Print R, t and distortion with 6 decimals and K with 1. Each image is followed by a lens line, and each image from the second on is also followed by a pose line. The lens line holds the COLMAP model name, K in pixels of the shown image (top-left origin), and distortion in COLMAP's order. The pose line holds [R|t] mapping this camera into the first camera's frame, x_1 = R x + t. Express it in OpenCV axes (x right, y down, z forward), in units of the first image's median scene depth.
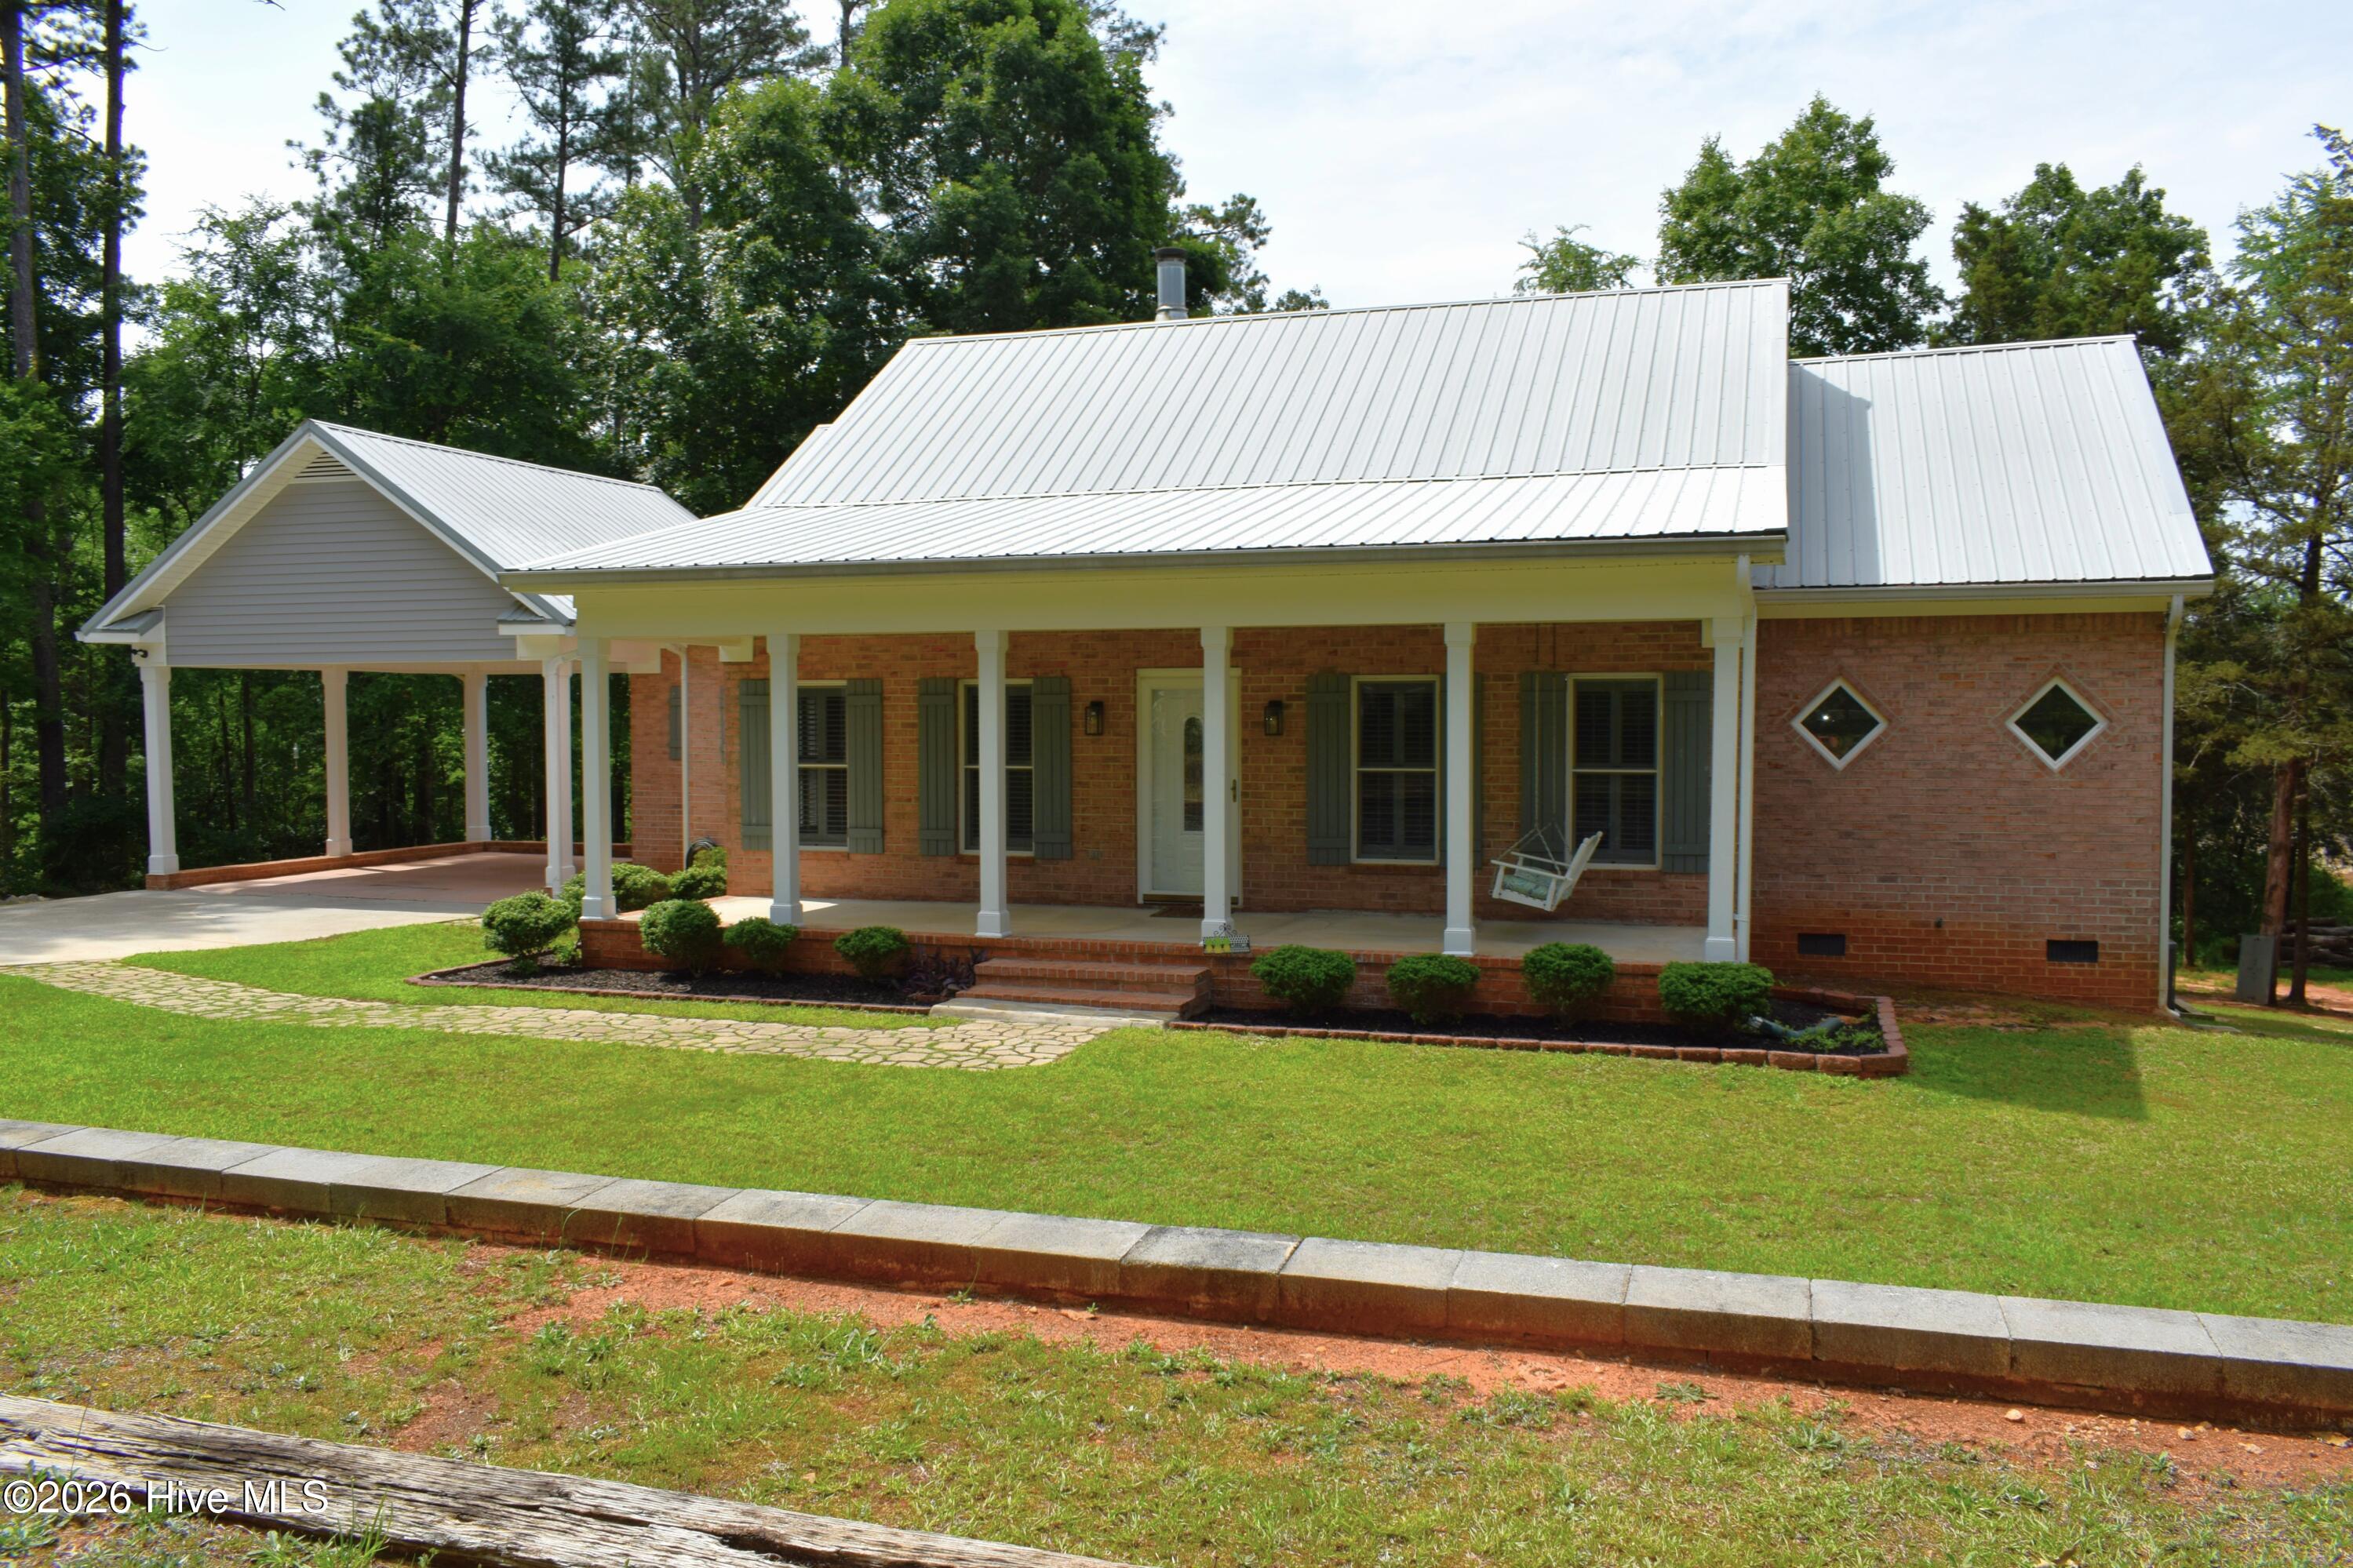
lens RADIAL K [[1829.9, 0, 1176.5], [0, 1829.9, 784.0], [0, 0, 1]] dist [-0.012843, -0.000672]
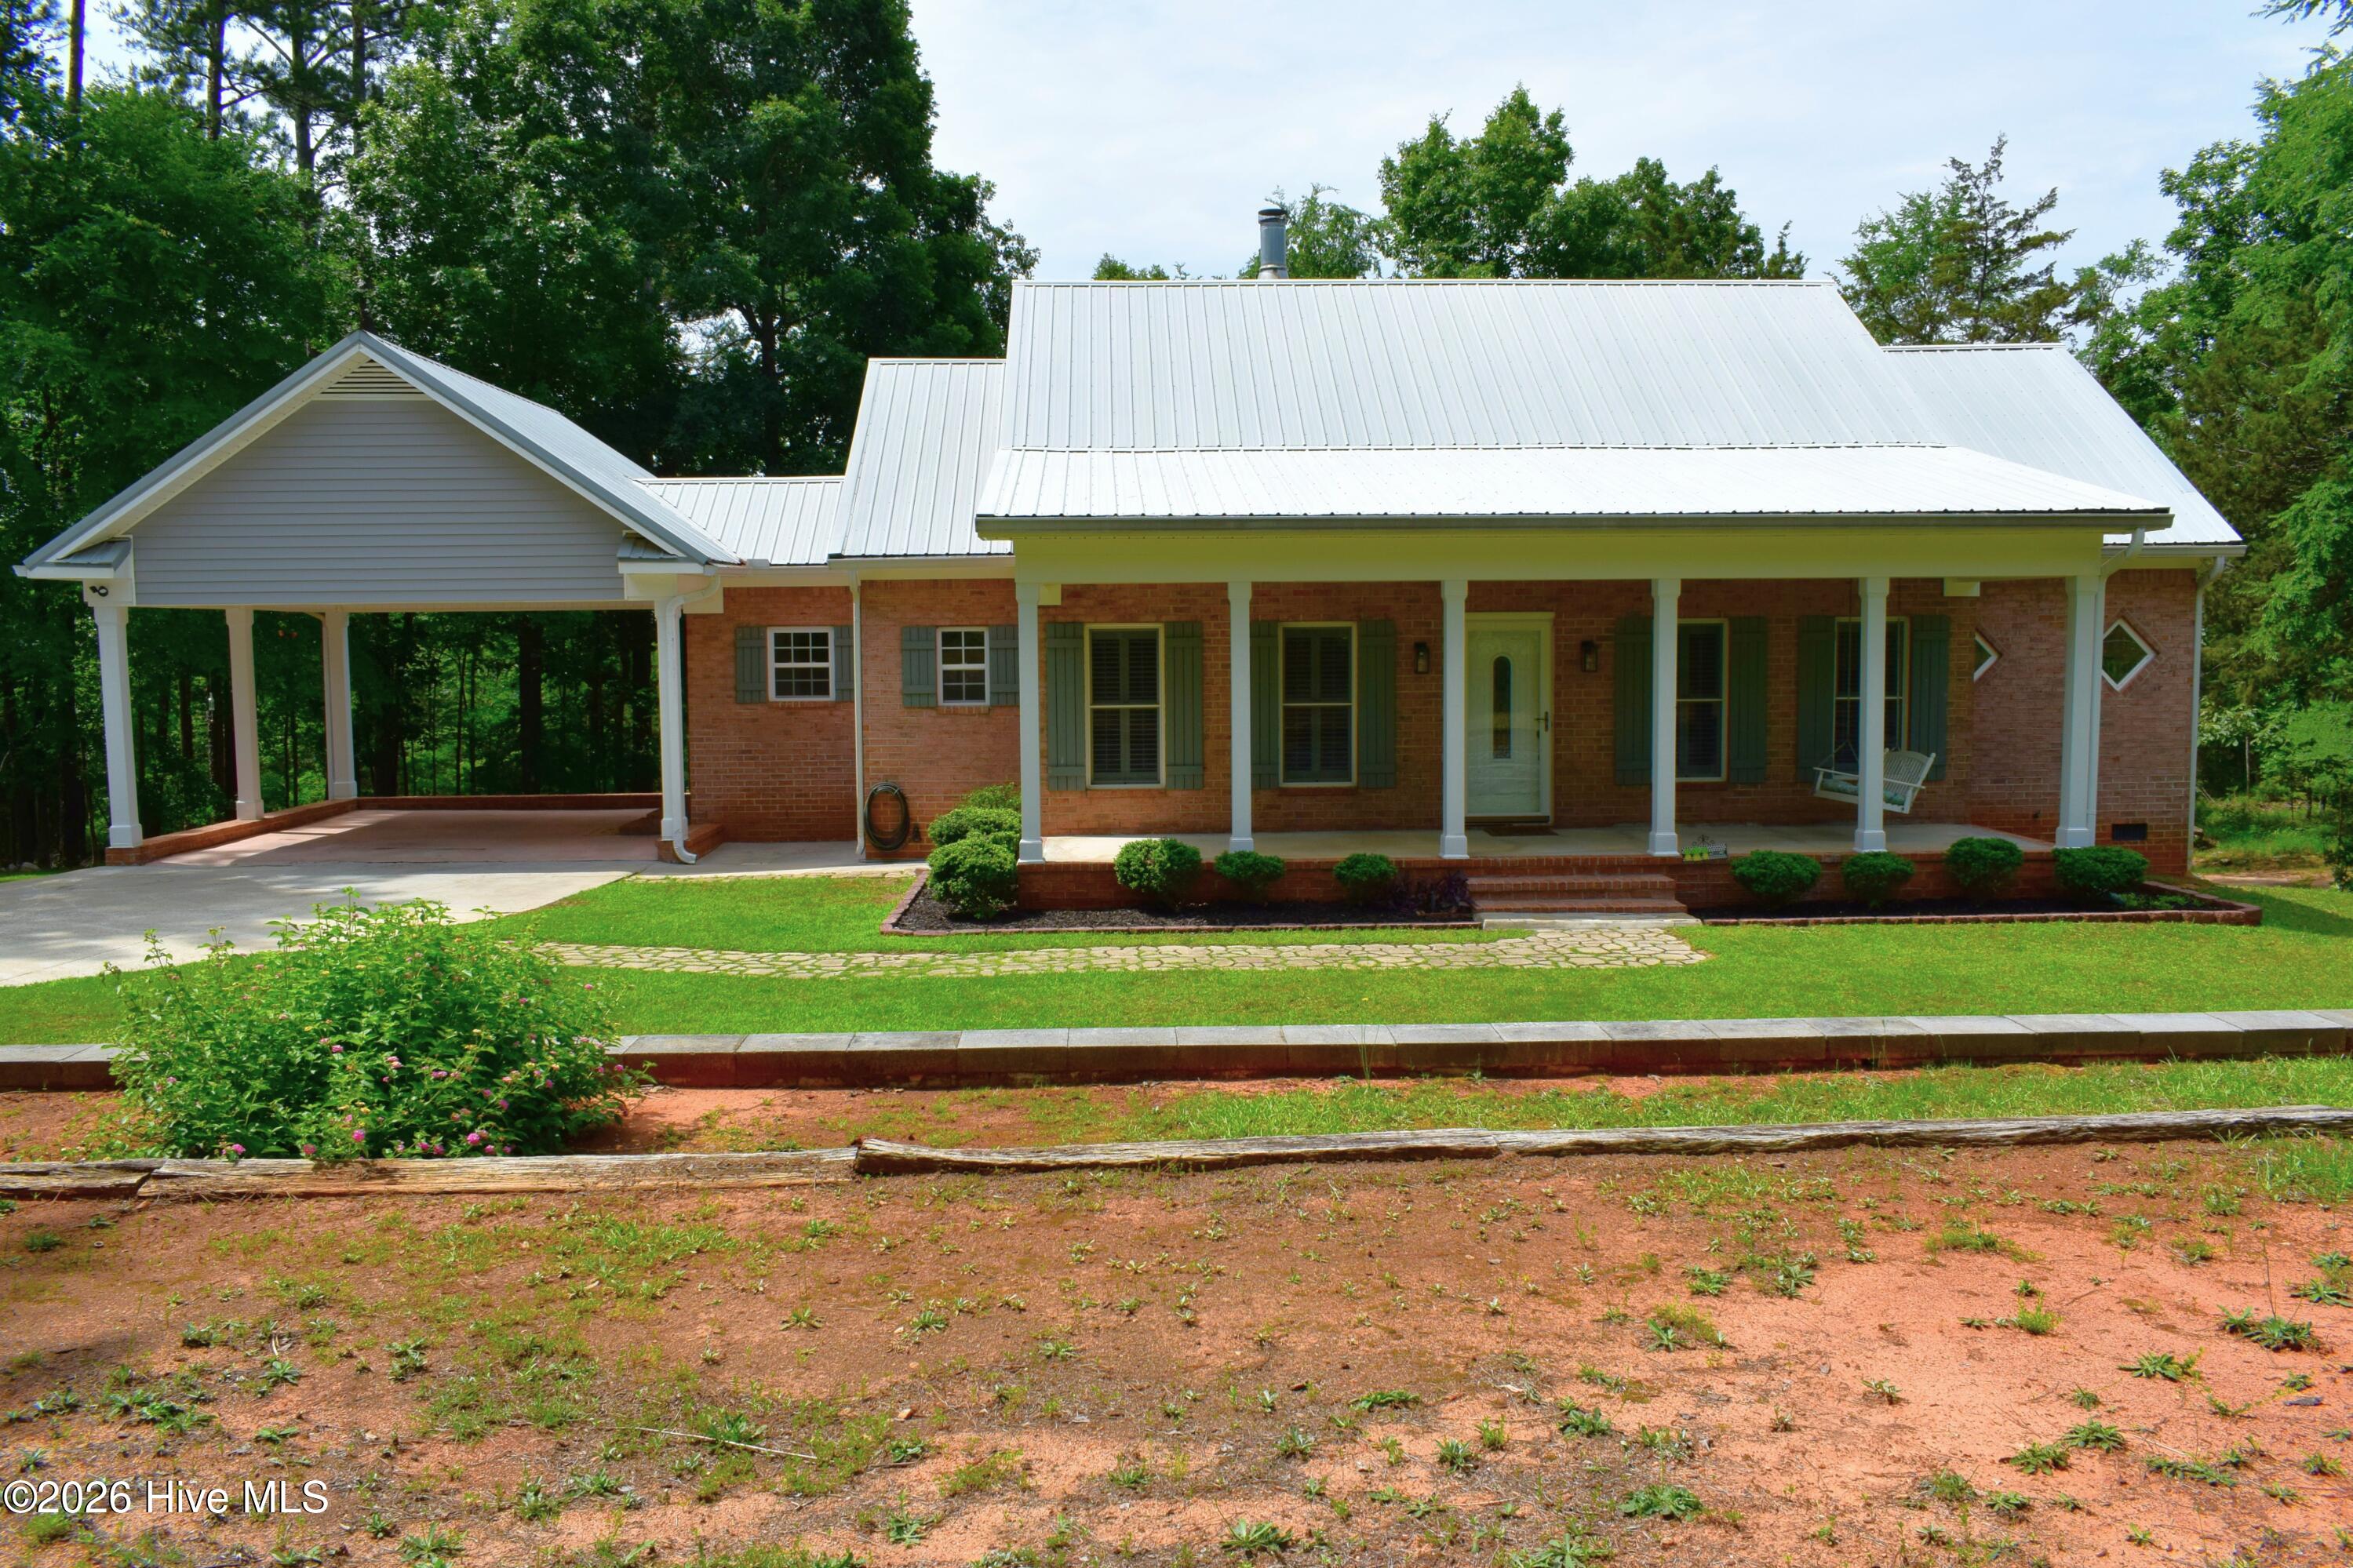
lens RADIAL K [[1854.6, 0, 1176.5], [0, 1854.6, 784.0], [0, 0, 1]] dist [-0.014719, -0.002859]
pose [[0.937802, -0.033343, 0.345566, -0.579280], [0.020131, 0.998925, 0.041753, -0.010156], [-0.346587, -0.032200, 0.937465, 0.010103]]
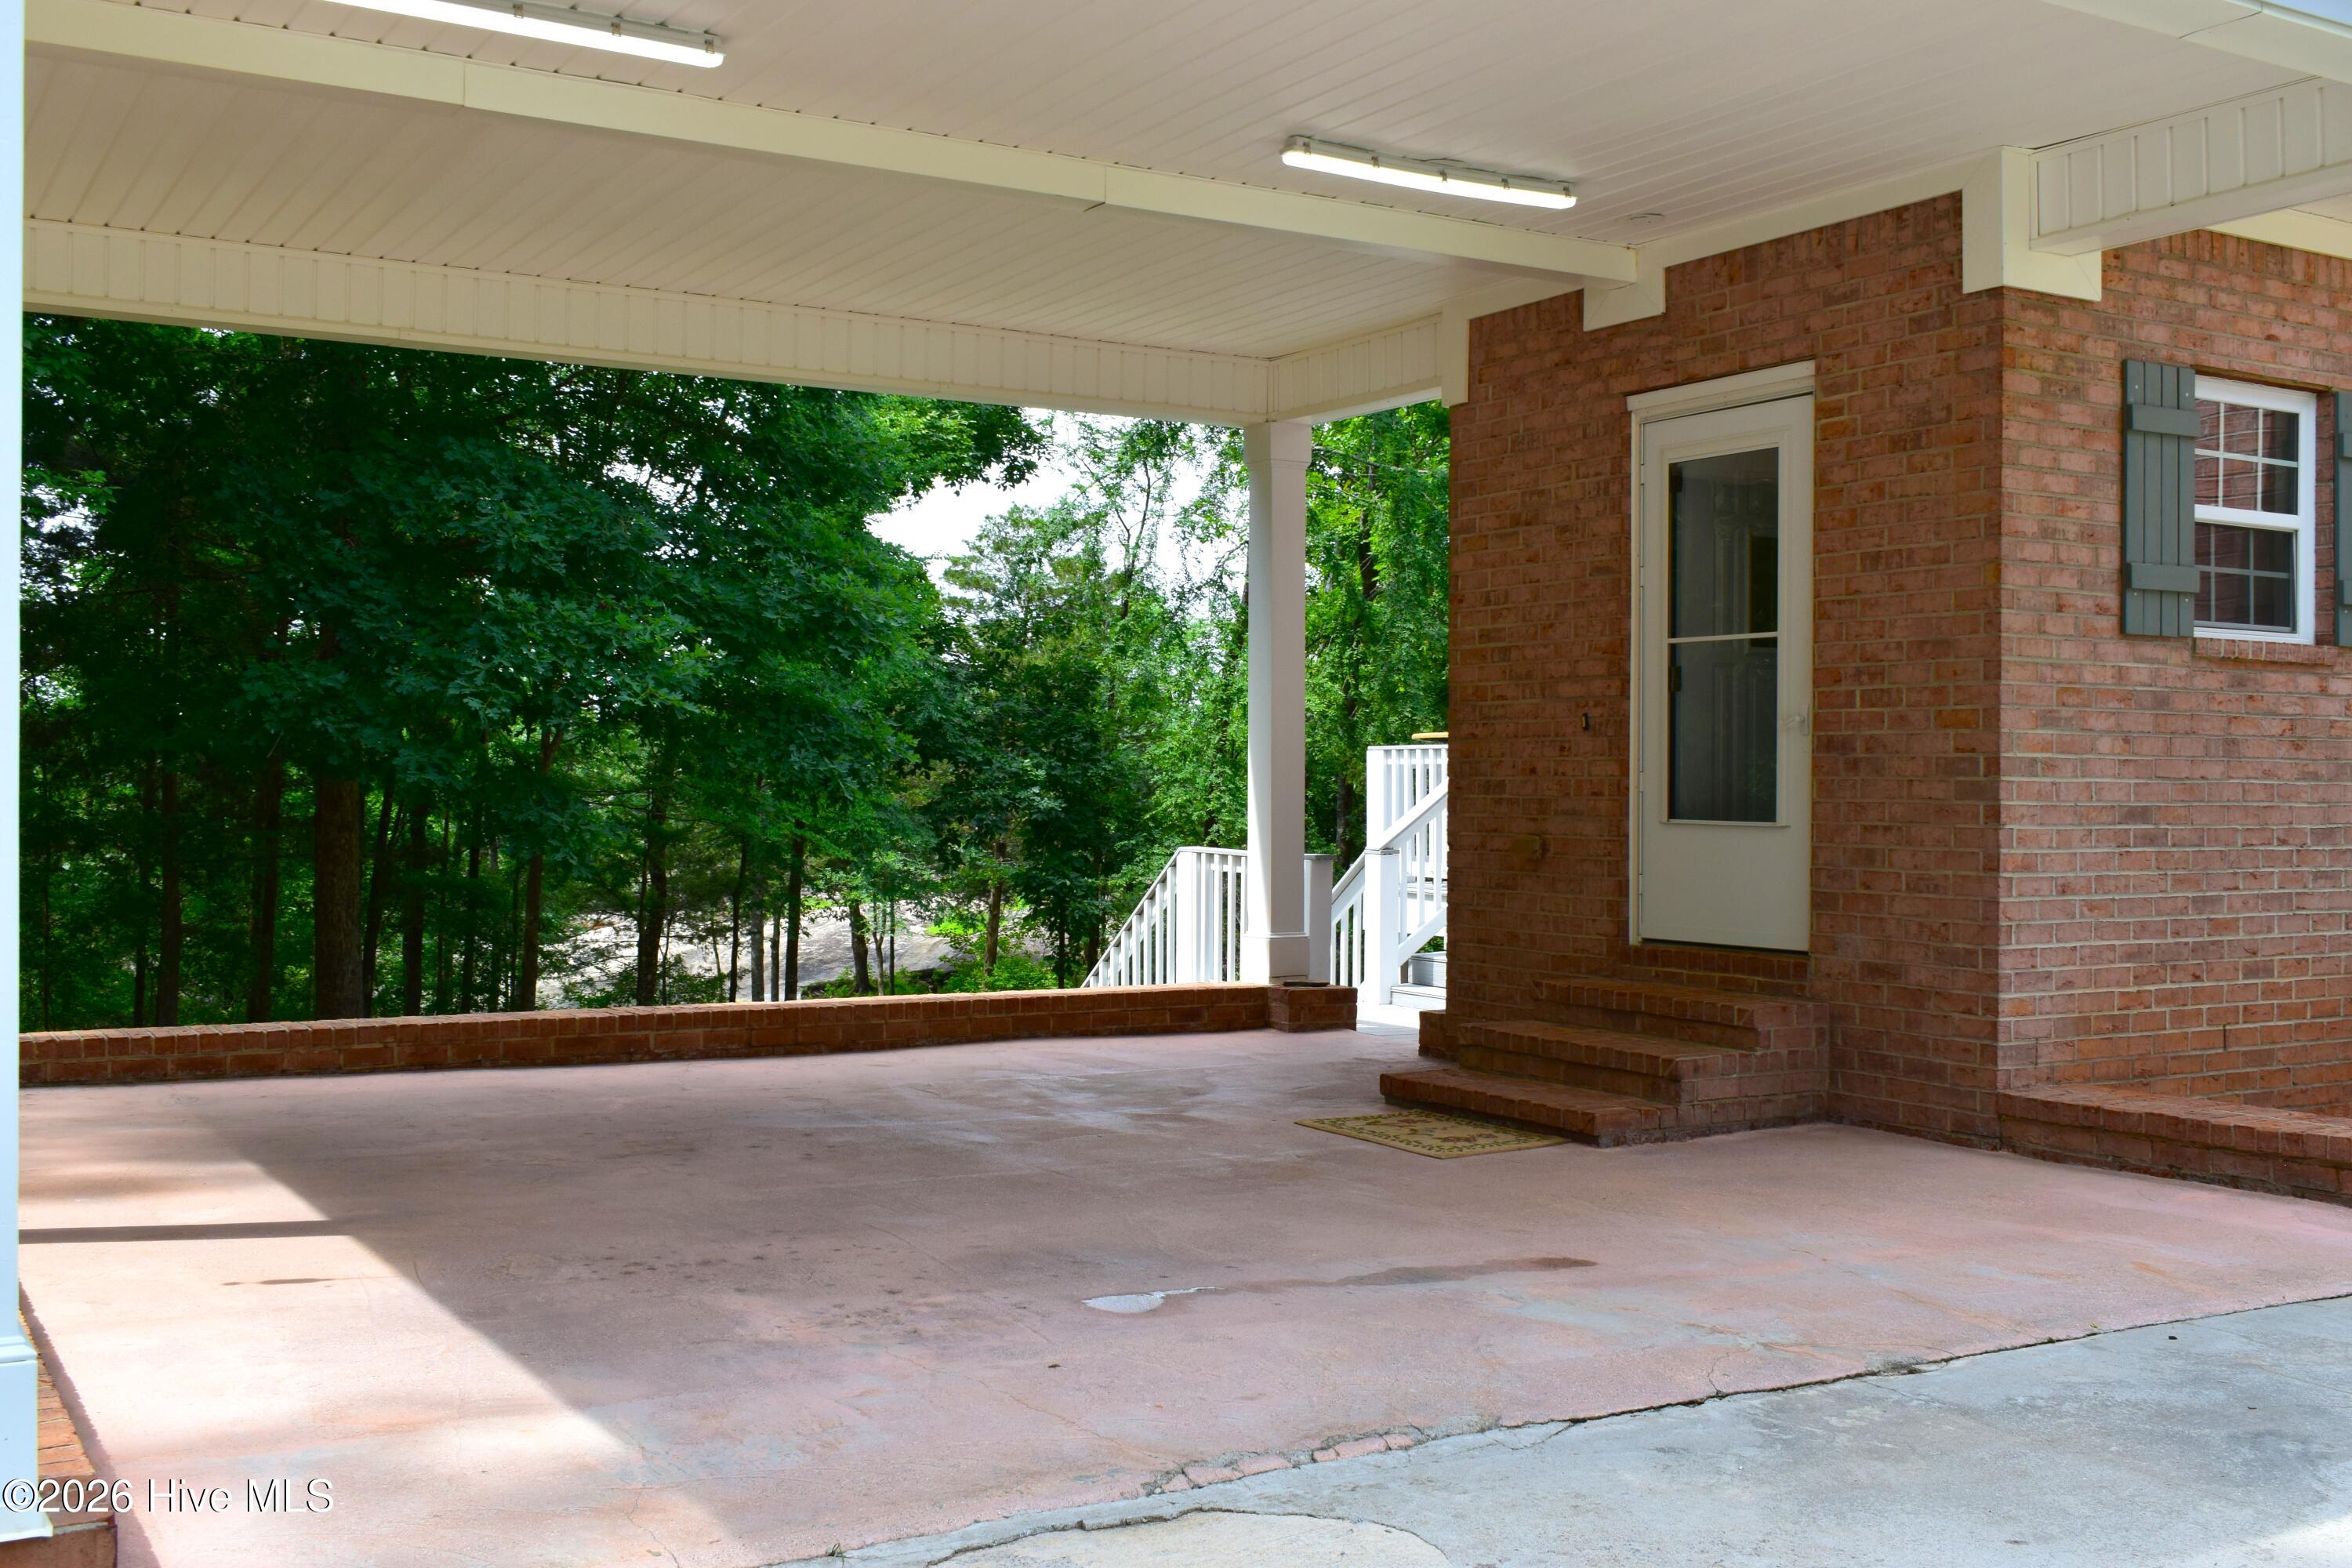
lens RADIAL K [[2366.9, 0, 1176.0], [0, 2366.9, 784.0], [0, 0, 1]] dist [0.007498, 0.017992]
pose [[0.652676, 0.006534, 0.757609, -0.905512], [0.021885, 0.999383, -0.027473, 0.020586], [-0.757321, 0.034512, 0.652131, 1.285349]]
